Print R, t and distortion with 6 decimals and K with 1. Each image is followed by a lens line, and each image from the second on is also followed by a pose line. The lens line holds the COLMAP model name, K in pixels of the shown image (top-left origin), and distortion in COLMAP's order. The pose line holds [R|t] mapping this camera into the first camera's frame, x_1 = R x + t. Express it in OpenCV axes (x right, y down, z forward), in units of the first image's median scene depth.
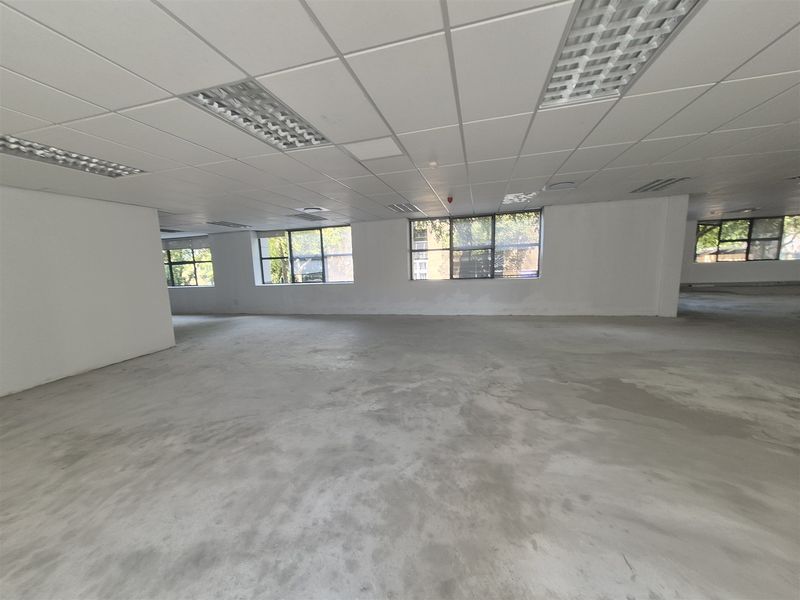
lens RADIAL K [[316.7, 0, 397.6], [0, 316.7, 309.4], [0, 0, 1]] dist [0.005007, -0.000023]
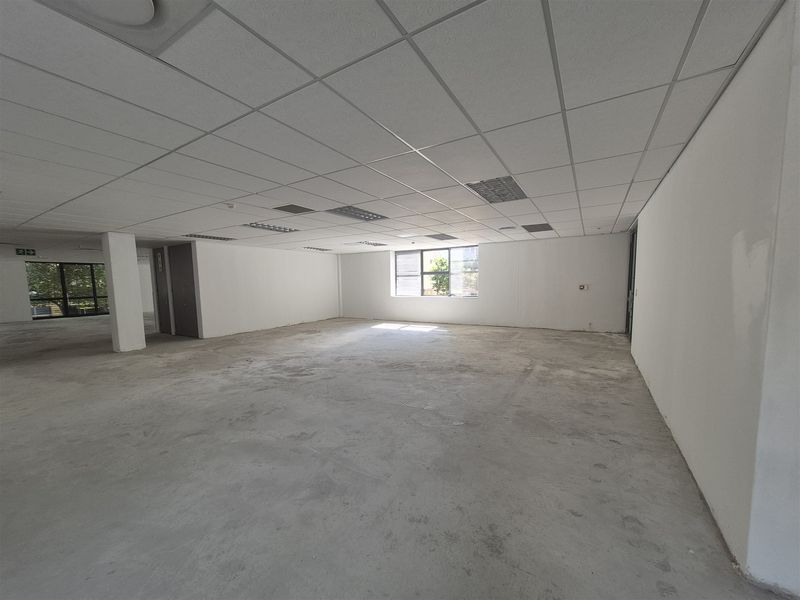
lens RADIAL K [[316.7, 0, 397.6], [0, 316.7, 309.4], [0, 0, 1]] dist [0.005007, -0.000023]
pose [[-0.954241, 0.032690, 0.297247, -0.873040], [0.100490, 0.971257, 0.215783, -0.273566], [-0.281649, 0.235780, -0.930098, 2.097927]]
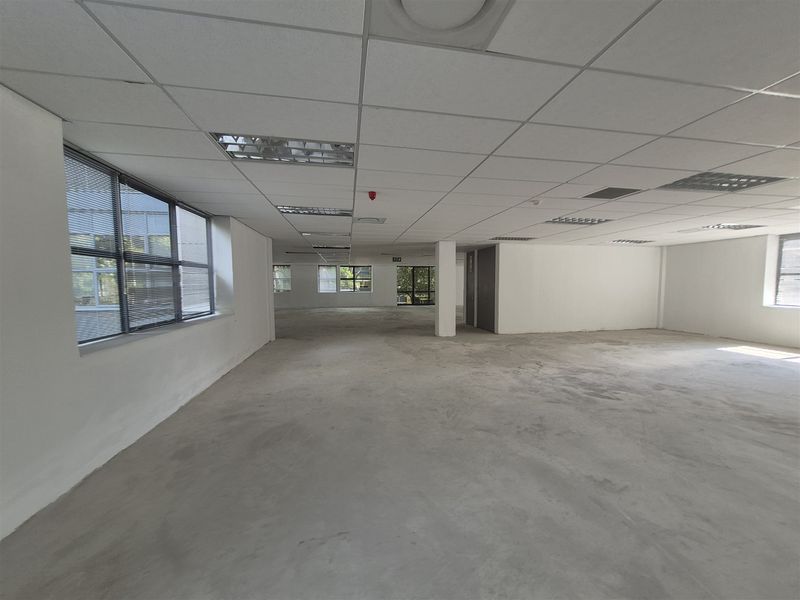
lens RADIAL K [[316.7, 0, 397.6], [0, 316.7, 309.4], [0, 0, 1]] dist [0.005007, -0.000023]
pose [[-0.398986, -0.030806, 0.916440, -0.787915], [0.154769, 0.982834, 0.100418, -0.268390], [-0.903801, 0.181902, -0.387369, 2.036937]]
